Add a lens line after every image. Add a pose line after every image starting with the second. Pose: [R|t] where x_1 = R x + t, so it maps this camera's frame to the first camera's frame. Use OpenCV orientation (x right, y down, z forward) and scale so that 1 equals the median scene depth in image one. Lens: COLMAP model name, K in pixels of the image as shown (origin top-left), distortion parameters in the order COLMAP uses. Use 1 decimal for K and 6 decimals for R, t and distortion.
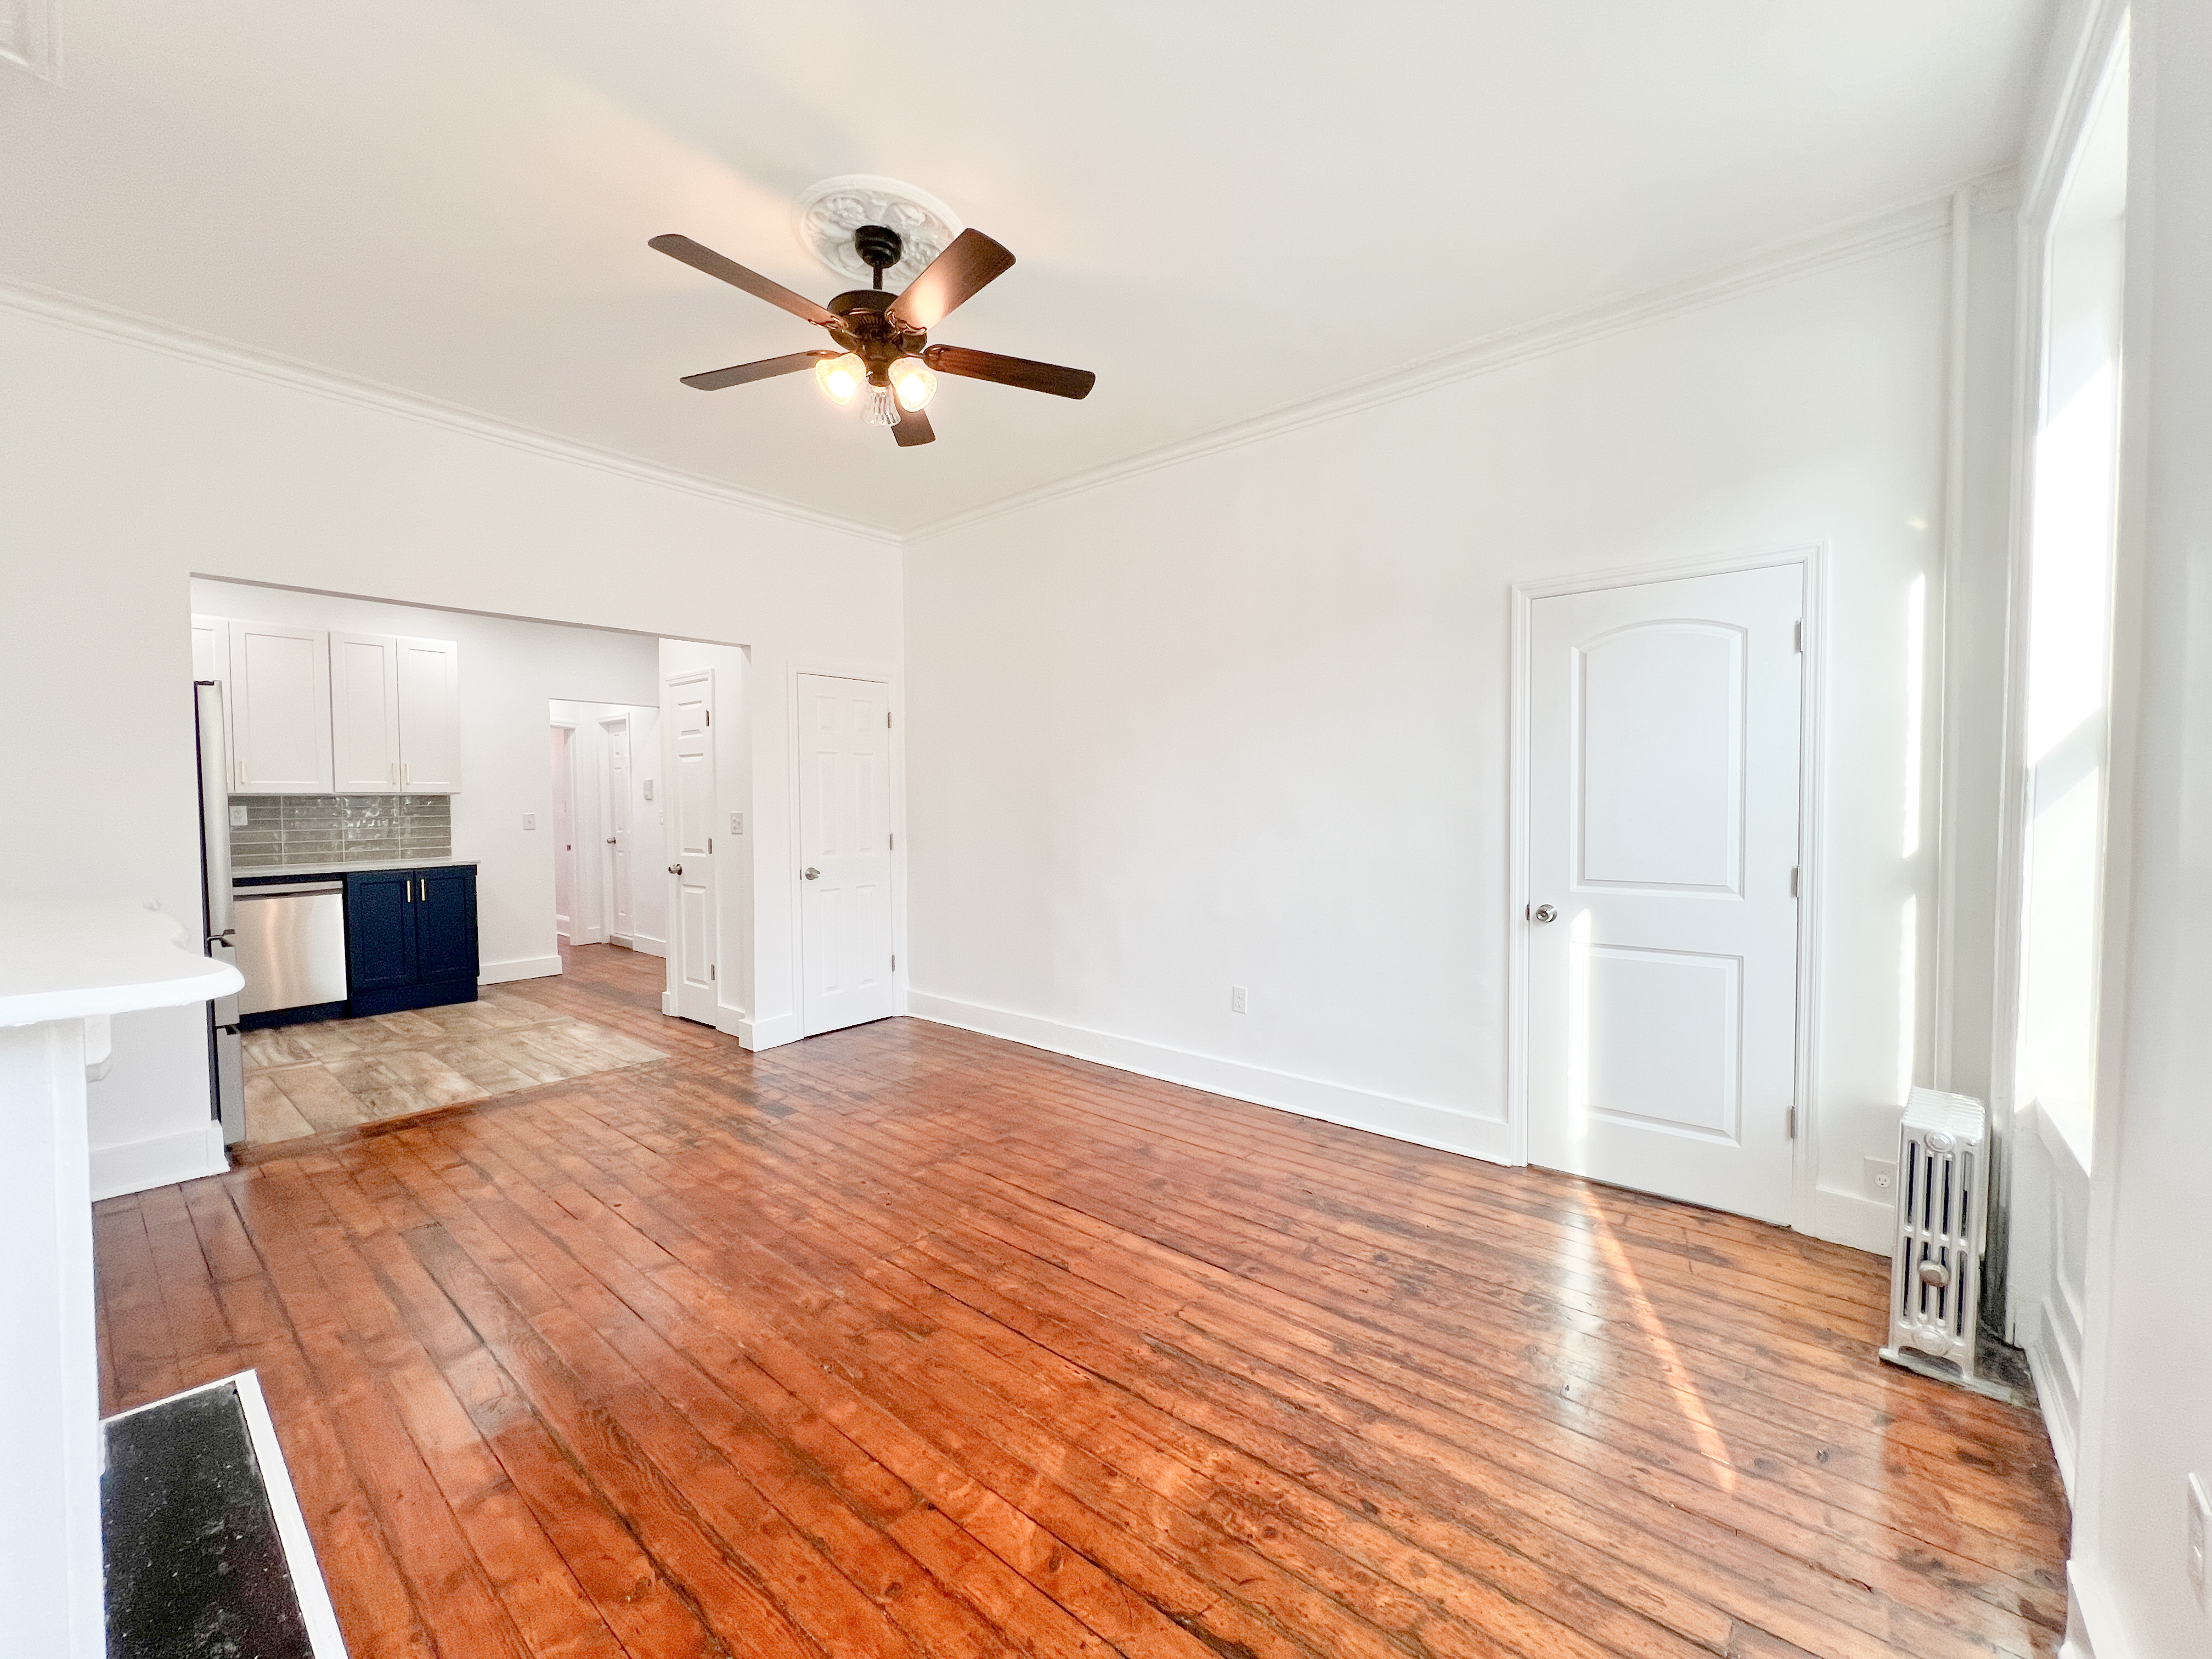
lens RADIAL K [[886.7, 0, 1098.7], [0, 886.7, 828.6], [0, 0, 1]] dist [-0.001193, 0.000401]
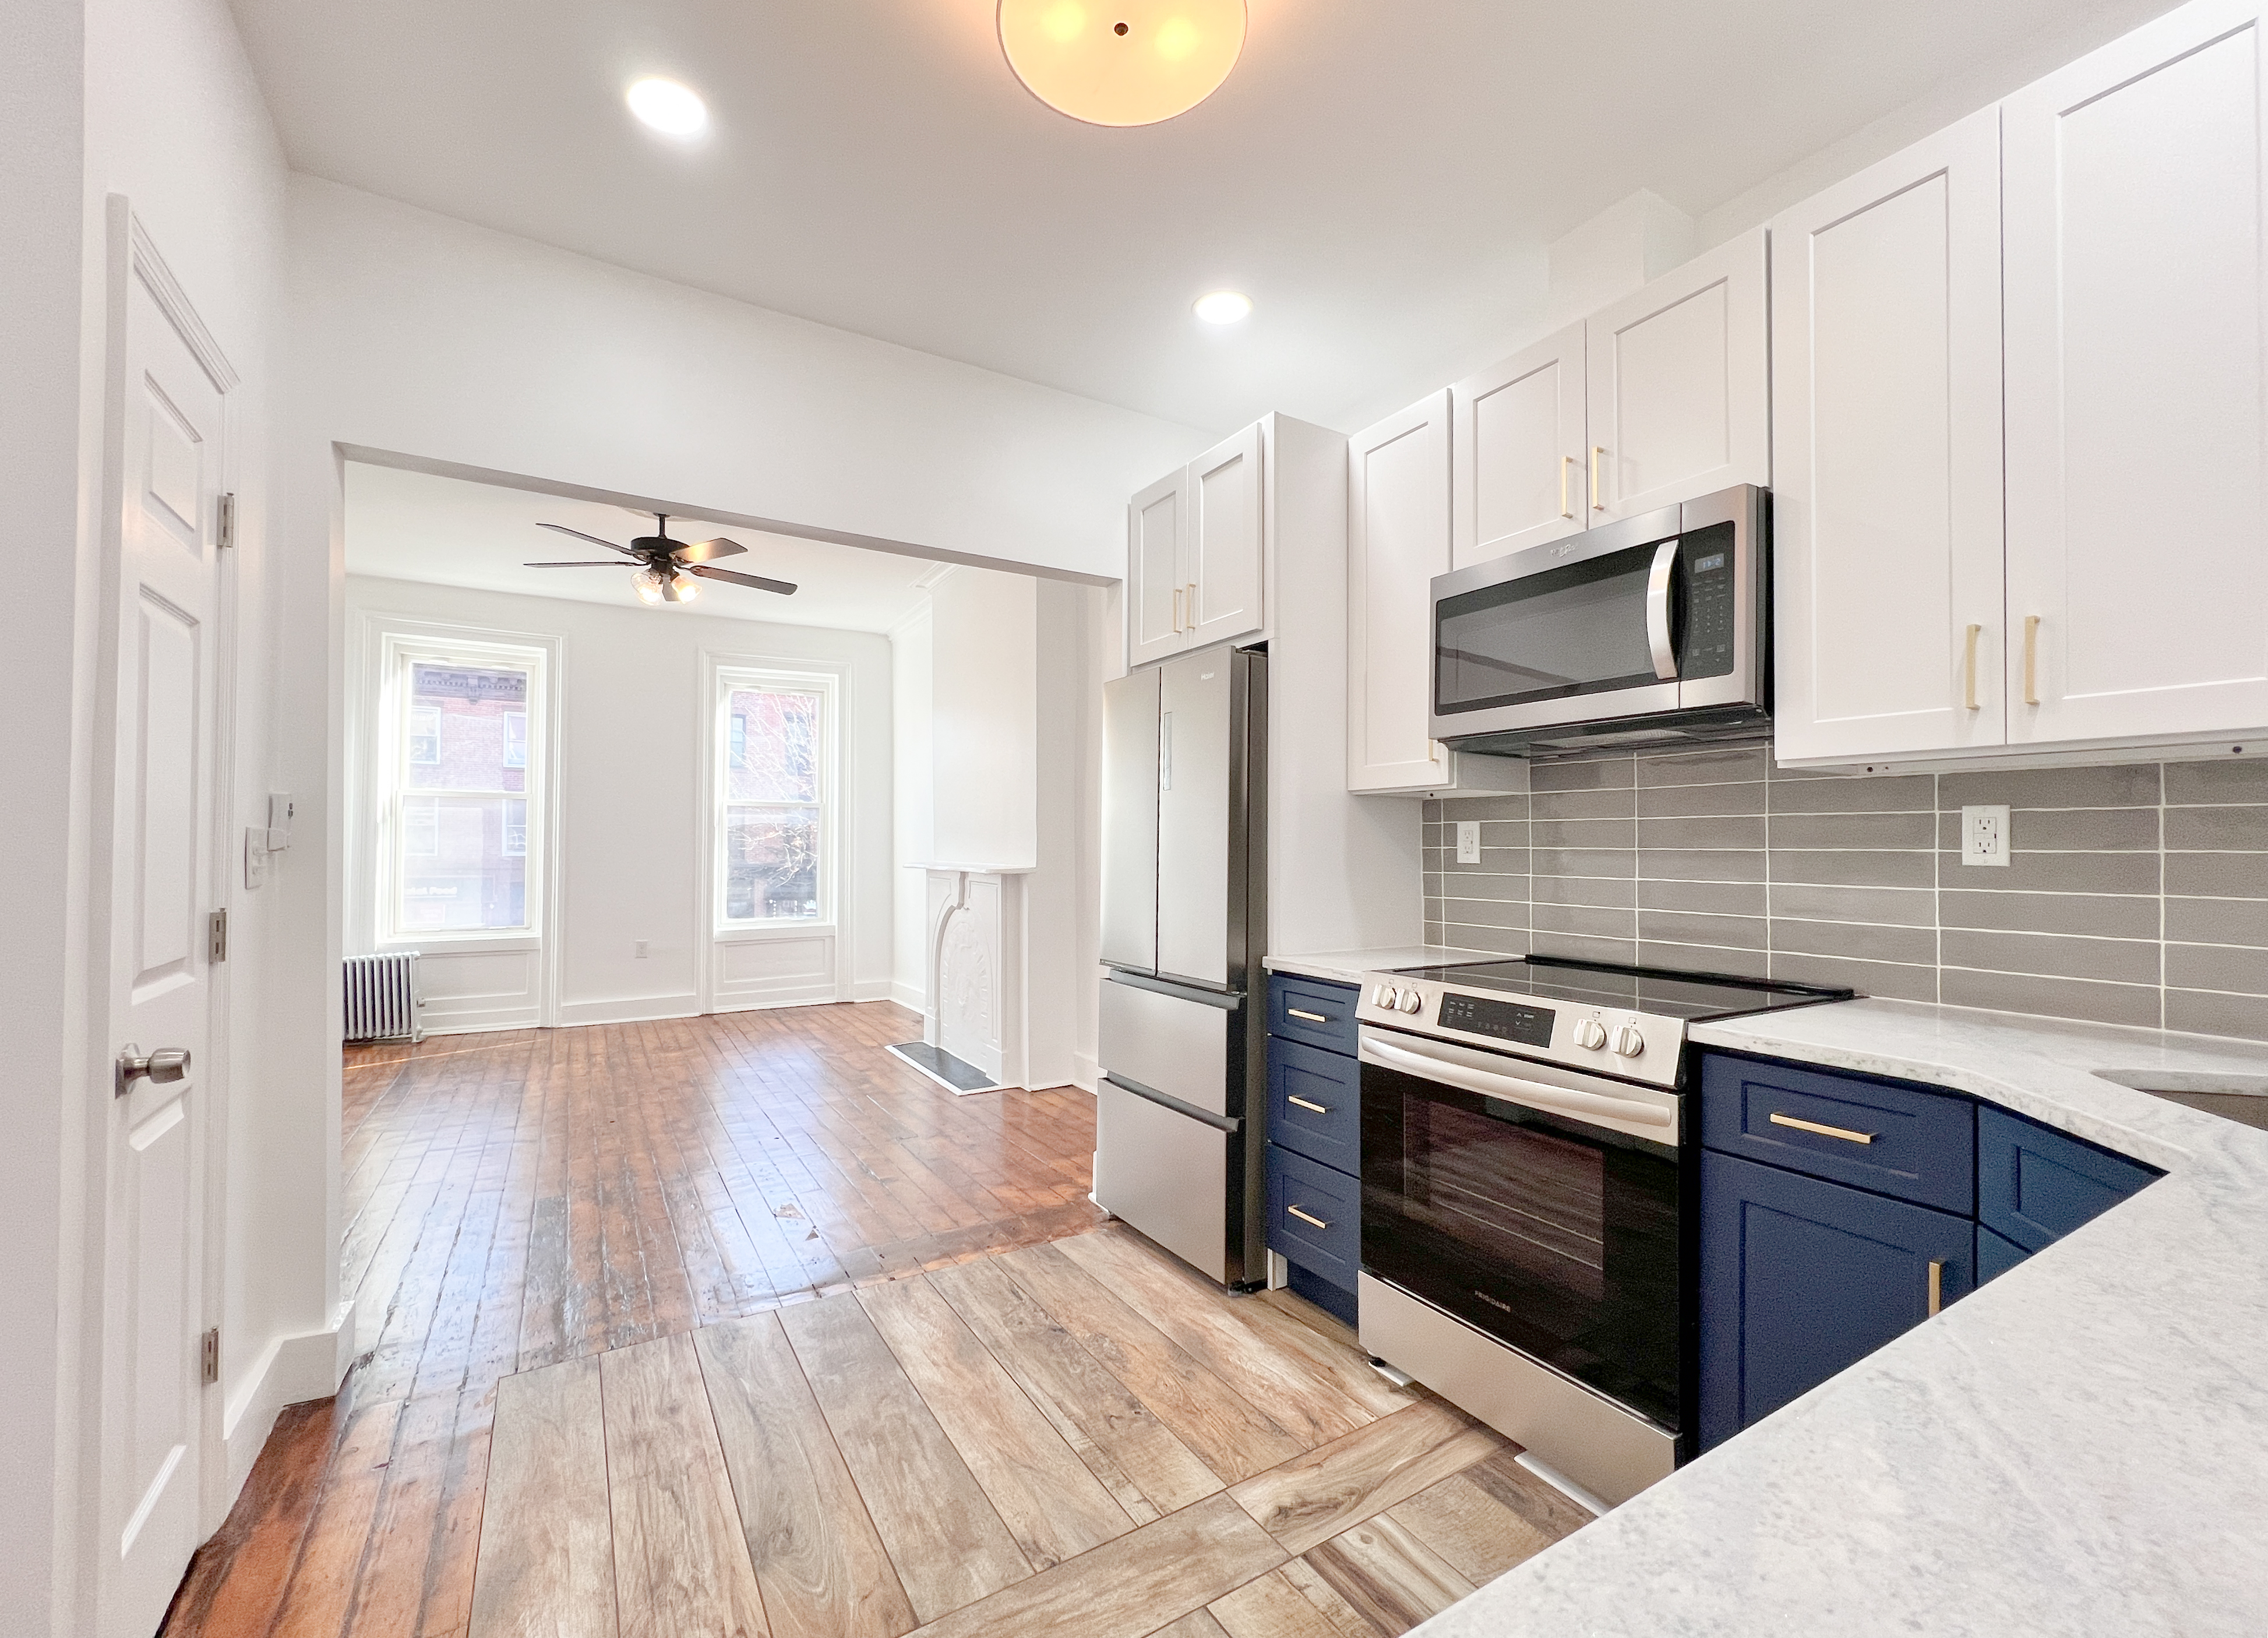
lens RADIAL K [[933.1, 0, 1147.7], [0, 933.1, 835.9], [0, 0, 1]] dist [0.001663, 0.000264]
pose [[-0.950899, 0.006911, 0.309424, -1.832216], [0.011469, 0.999851, 0.012915, -0.033843], [-0.309289, 0.015830, -0.950836, 2.621574]]
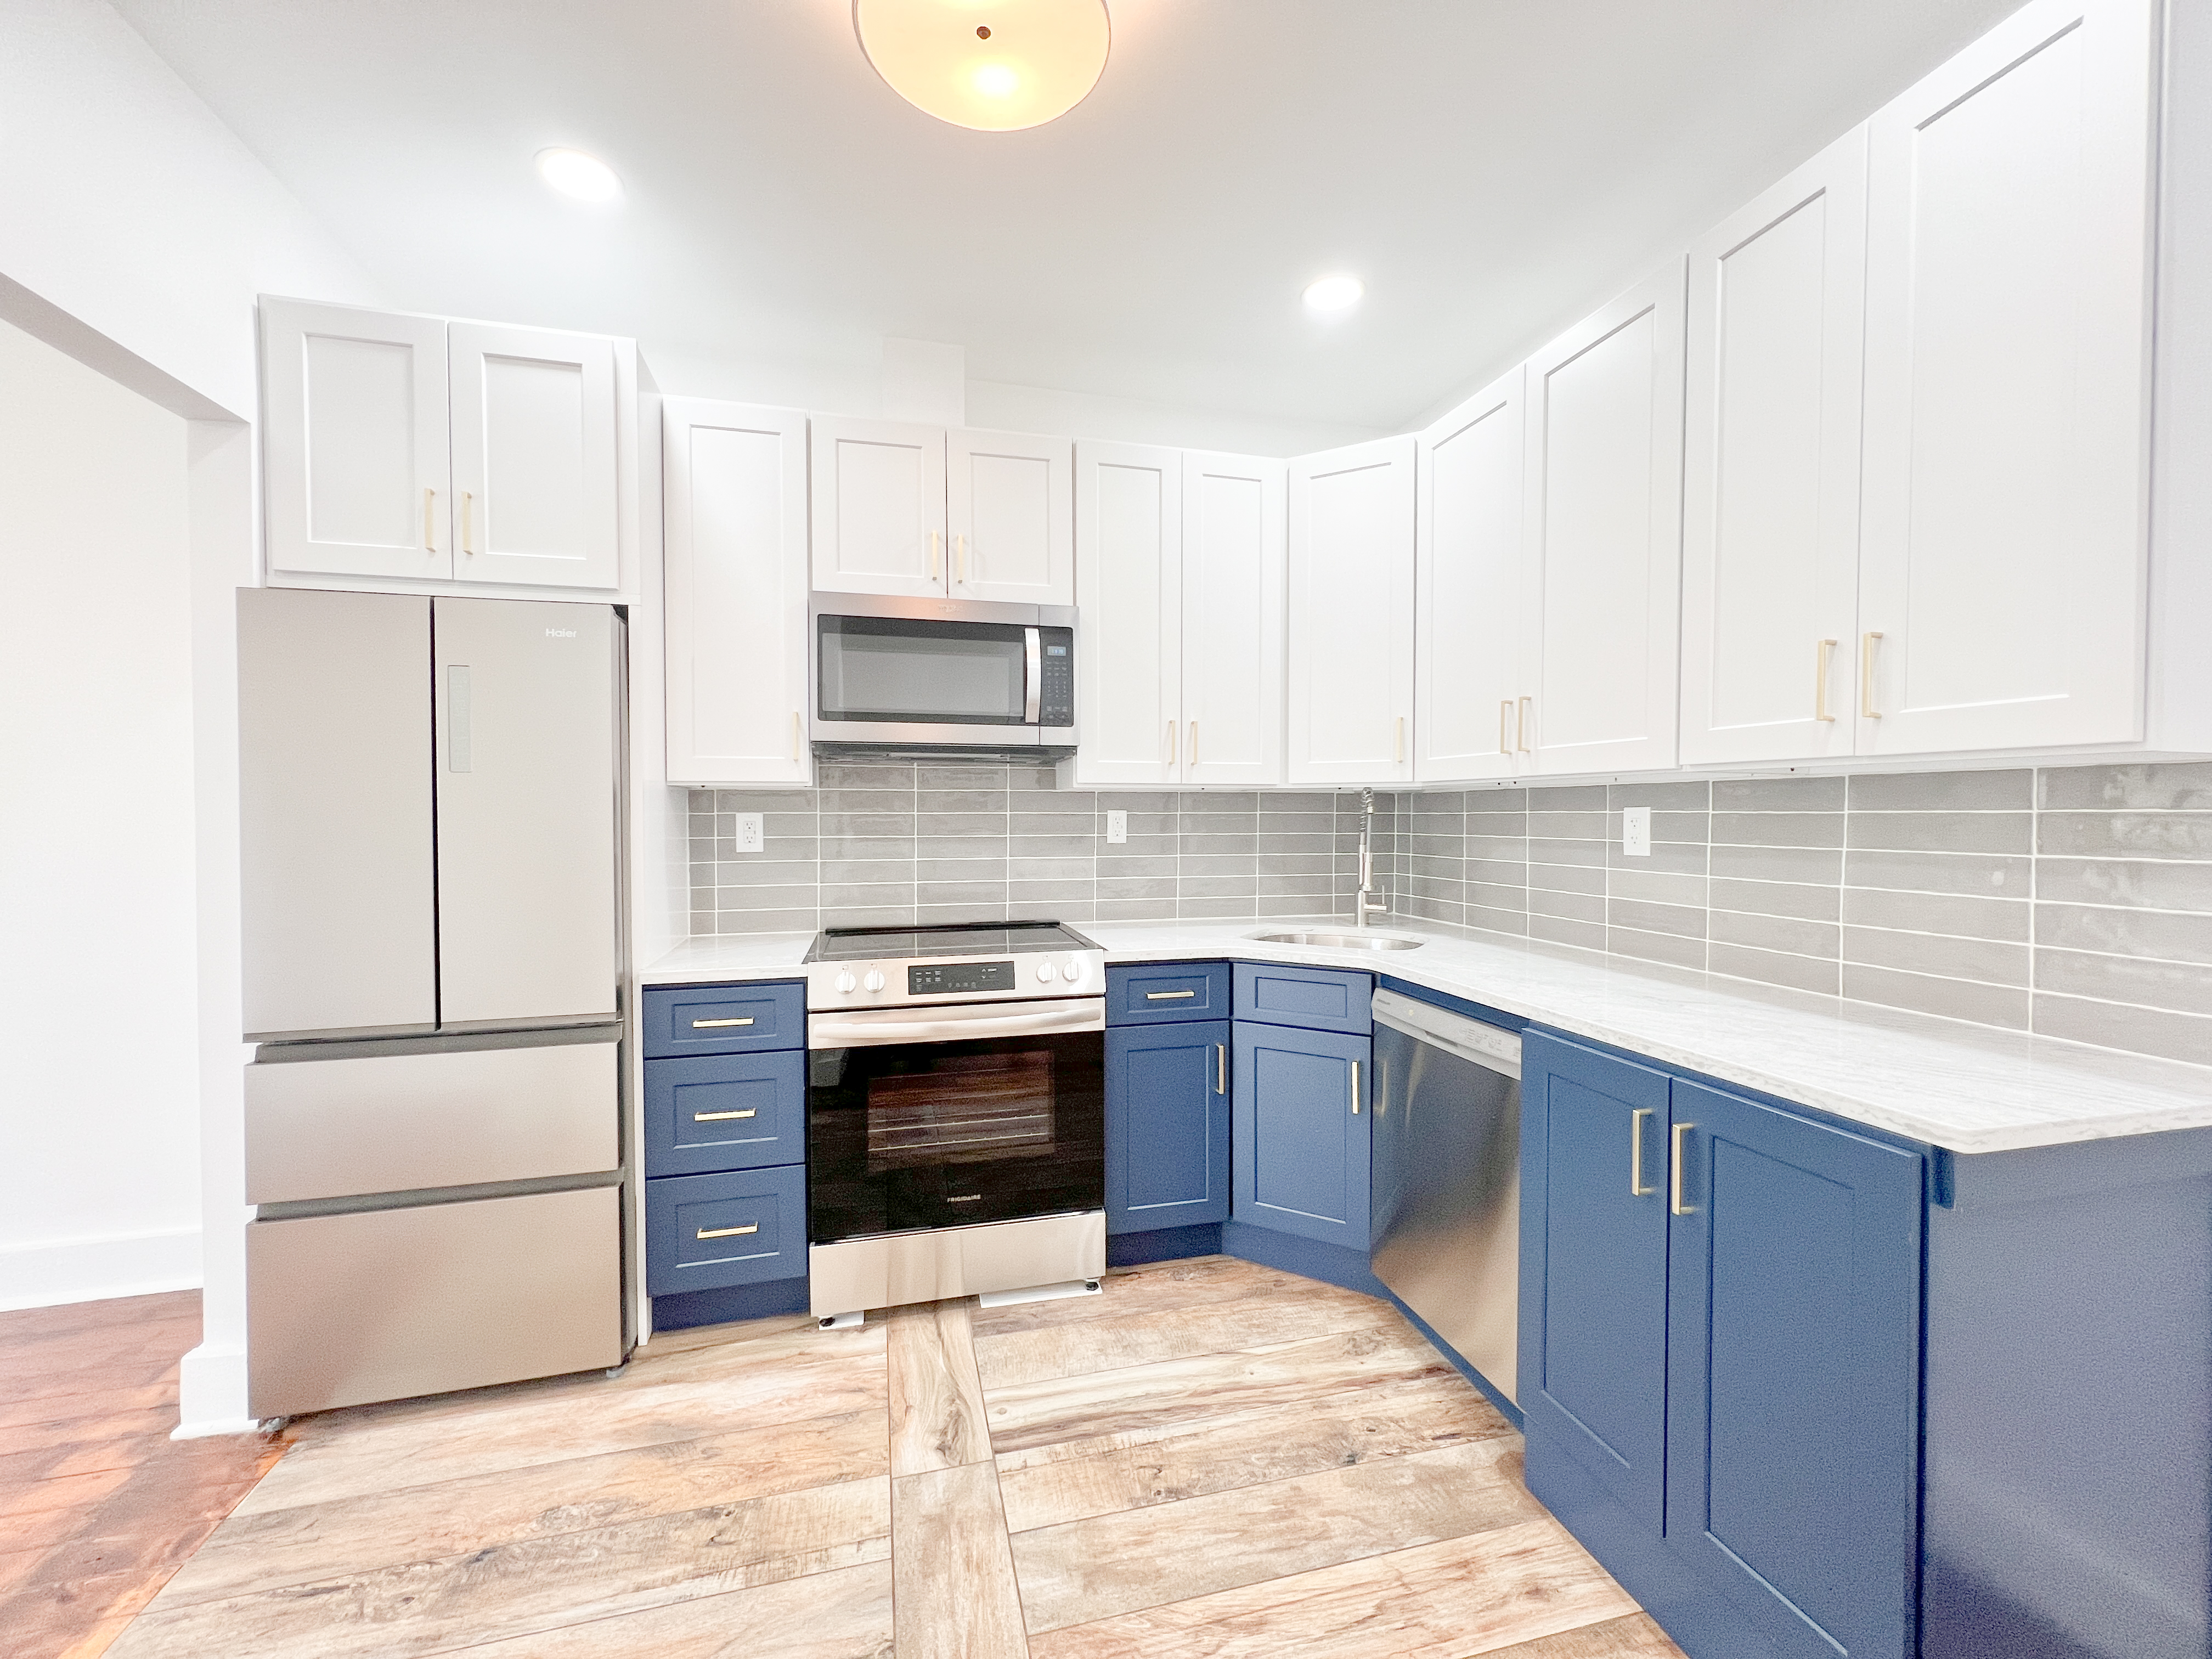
lens RADIAL K [[875.3, 0, 1100.3], [0, 875.3, 826.4], [0, 0, 1]] dist [-0.000075, 0.000131]
pose [[-0.590122, 0.022868, -0.806990, -1.192117], [-0.016884, 0.999031, 0.040656, -0.068580], [0.807138, 0.037617, -0.589164, 2.444962]]
